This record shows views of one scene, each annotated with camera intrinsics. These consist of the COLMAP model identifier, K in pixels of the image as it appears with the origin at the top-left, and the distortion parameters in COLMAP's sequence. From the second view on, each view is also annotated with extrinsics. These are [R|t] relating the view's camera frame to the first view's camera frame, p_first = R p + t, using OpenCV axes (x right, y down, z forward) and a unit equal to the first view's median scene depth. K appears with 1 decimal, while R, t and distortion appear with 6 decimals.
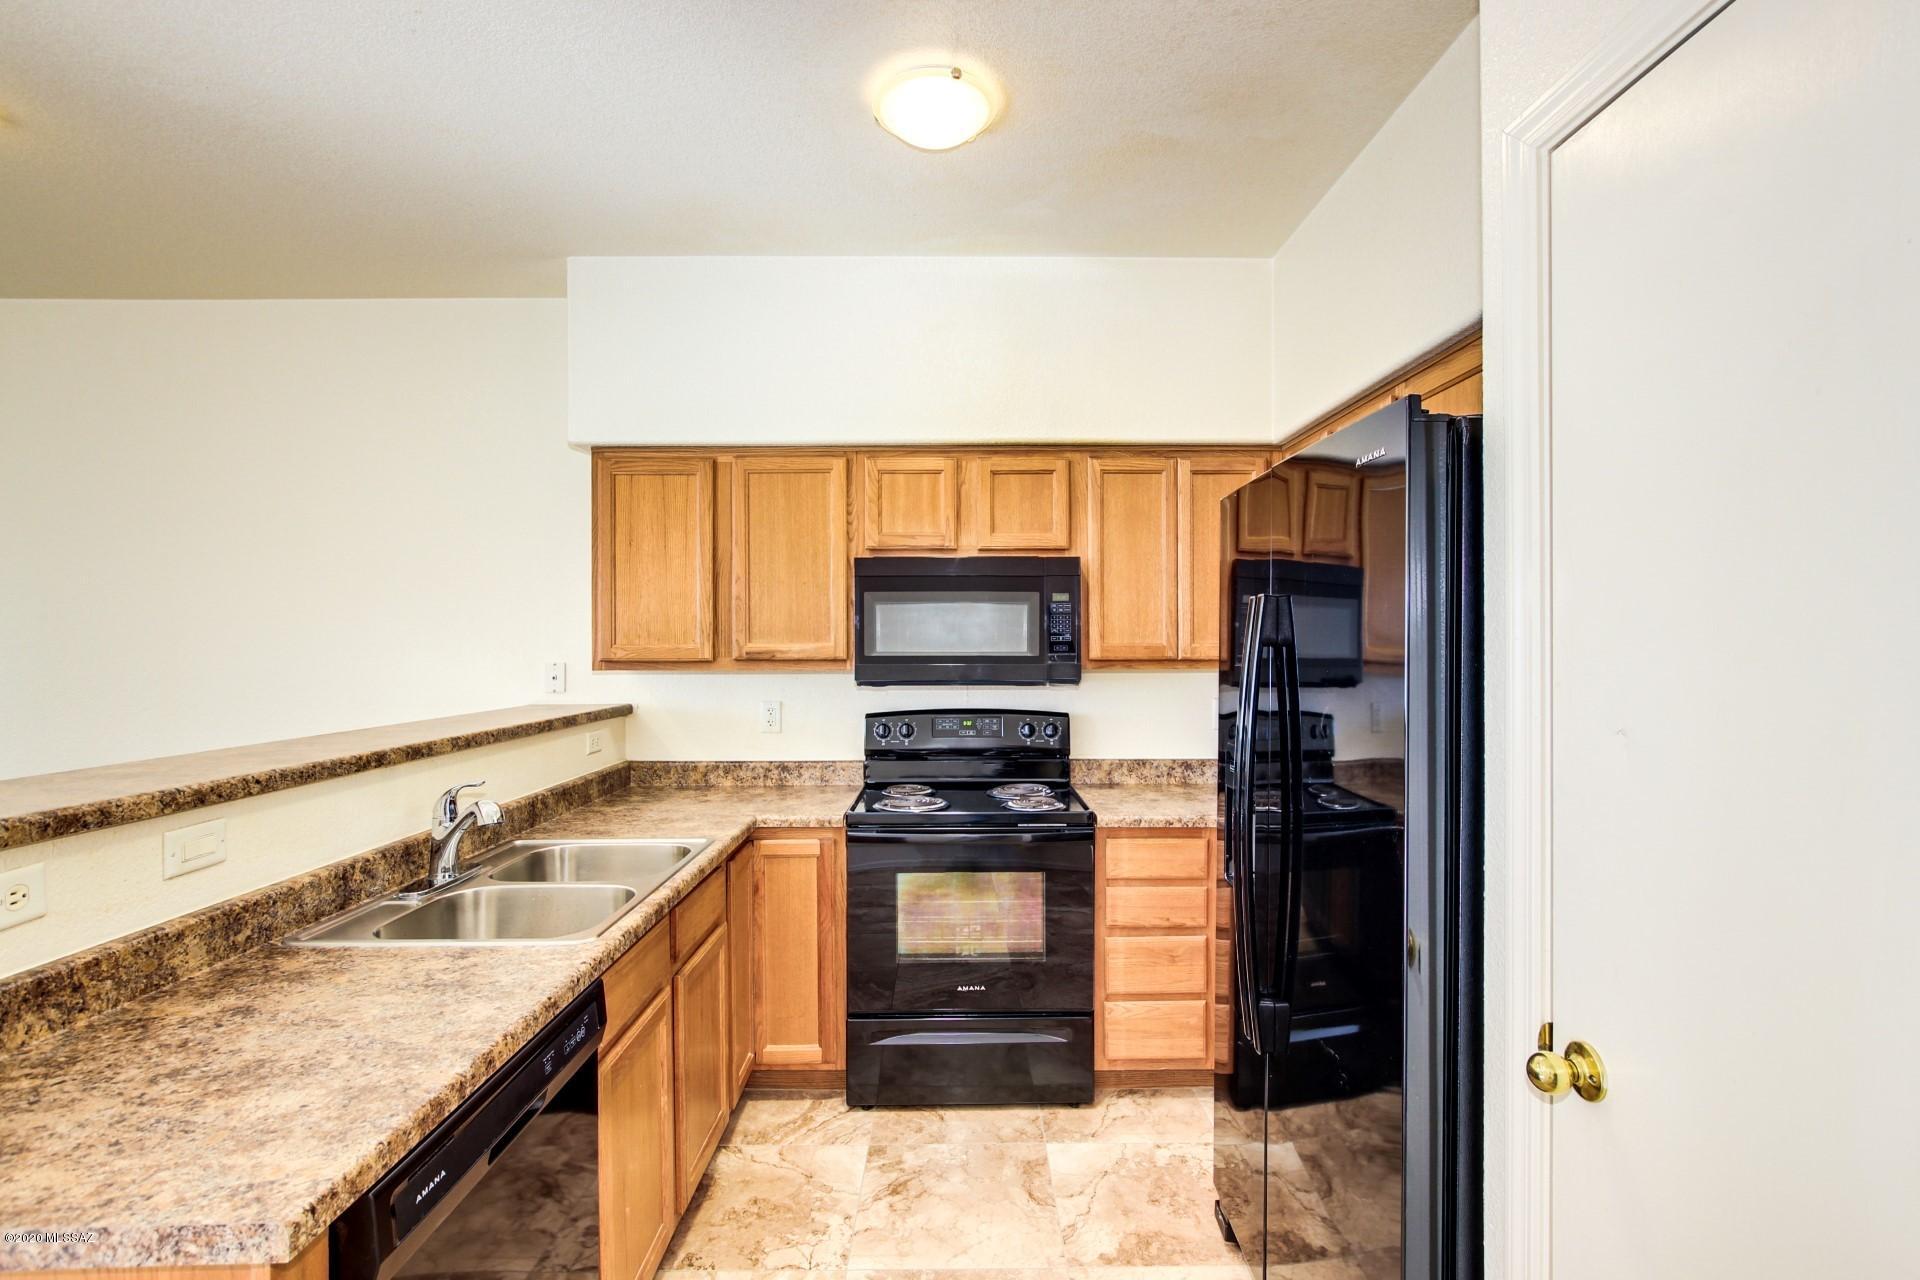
lens RADIAL K [[877.4, 0, 962.7], [0, 877.4, 646.2], [0, 0, 1]] dist [-0.014149, 0.004469]
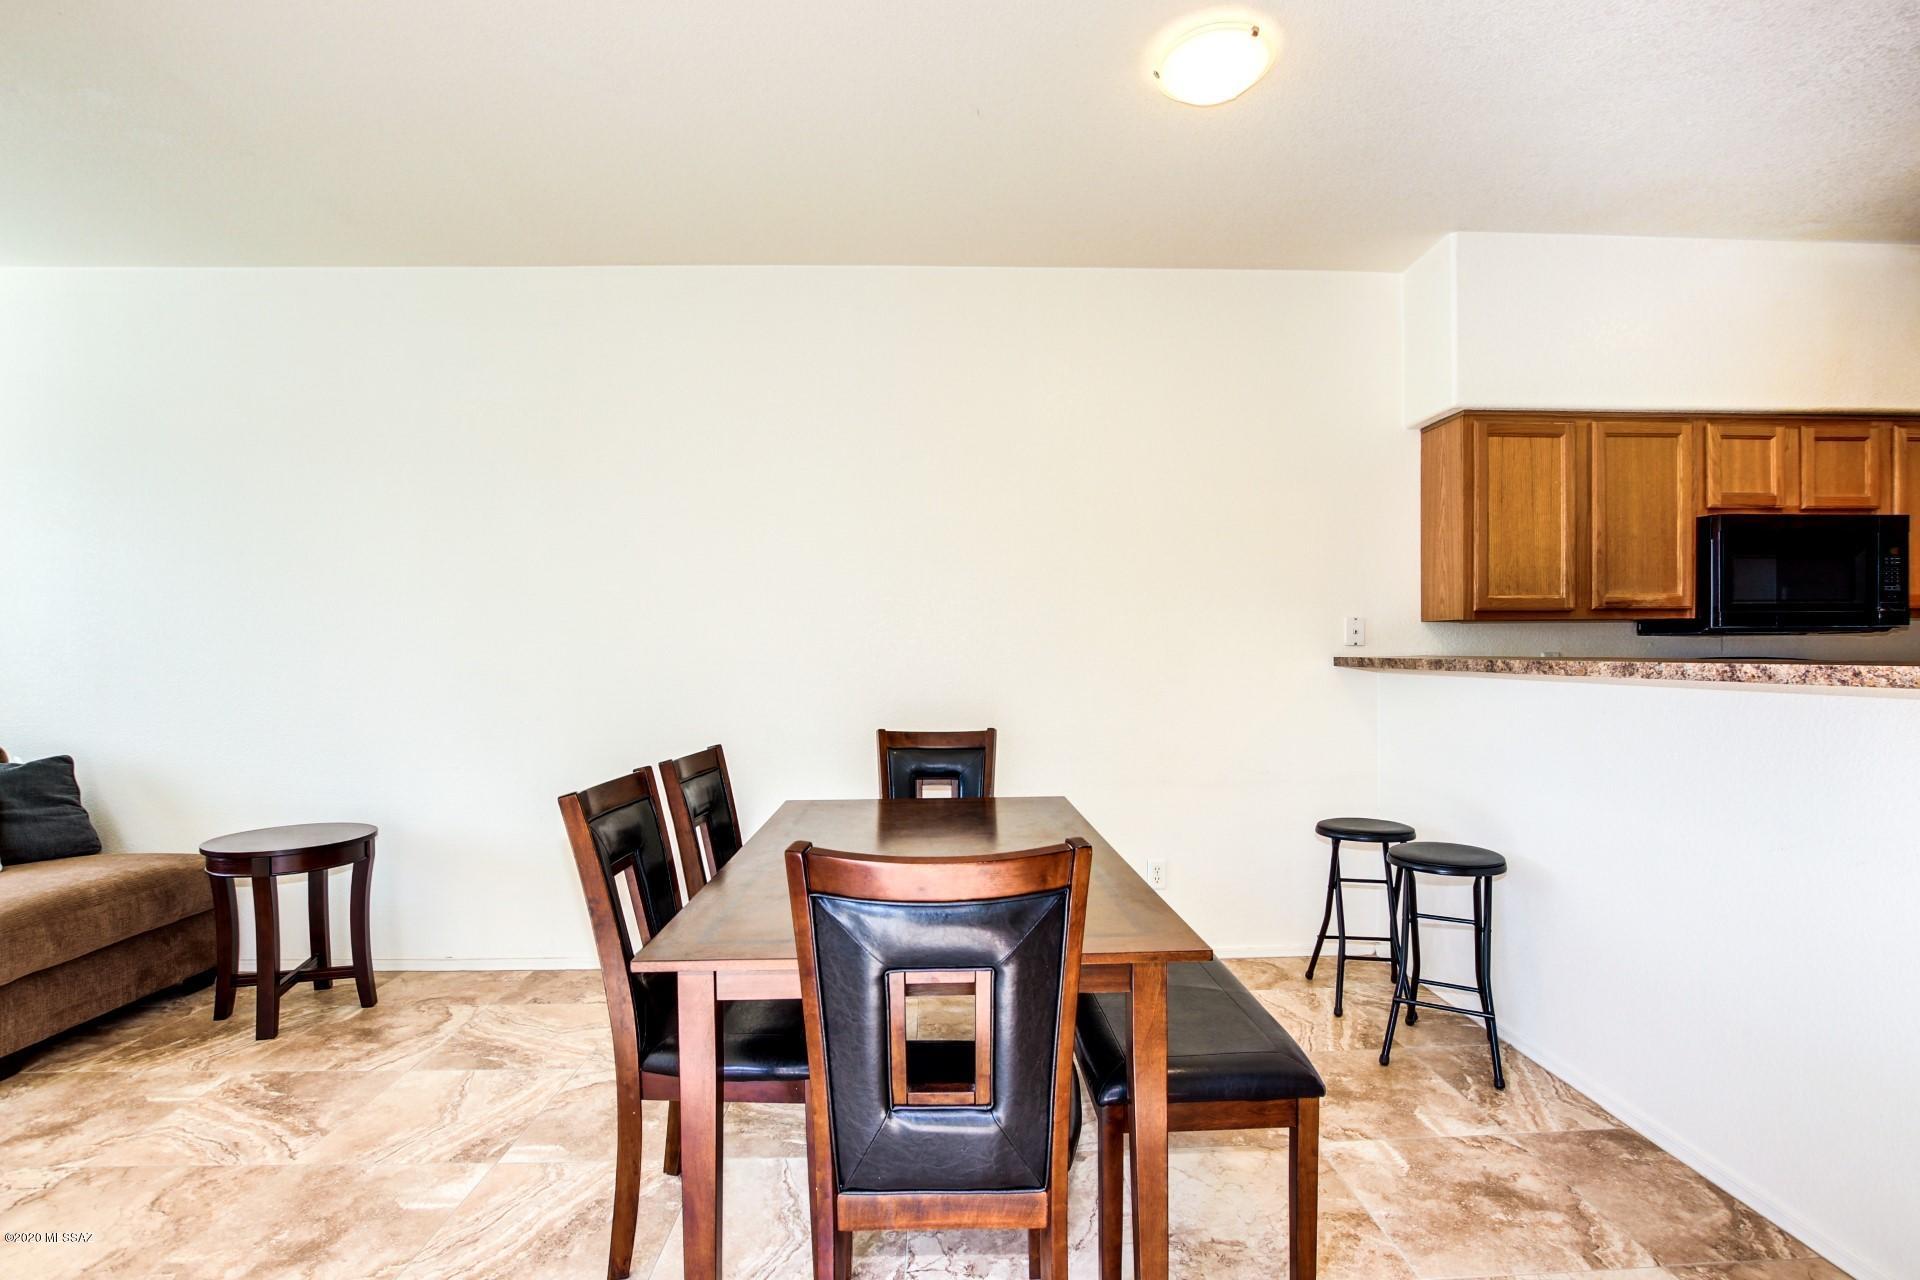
lens RADIAL K [[935.7, 0, 960.9], [0, 935.7, 624.2], [0, 0, 1]] dist [-0.028095, 0.000269]
pose [[0.999366, -0.004668, 0.035302, -1.177960], [0.004502, 0.999978, 0.004784, 0.027117], [-0.035323, -0.004622, 0.999365, -0.116554]]
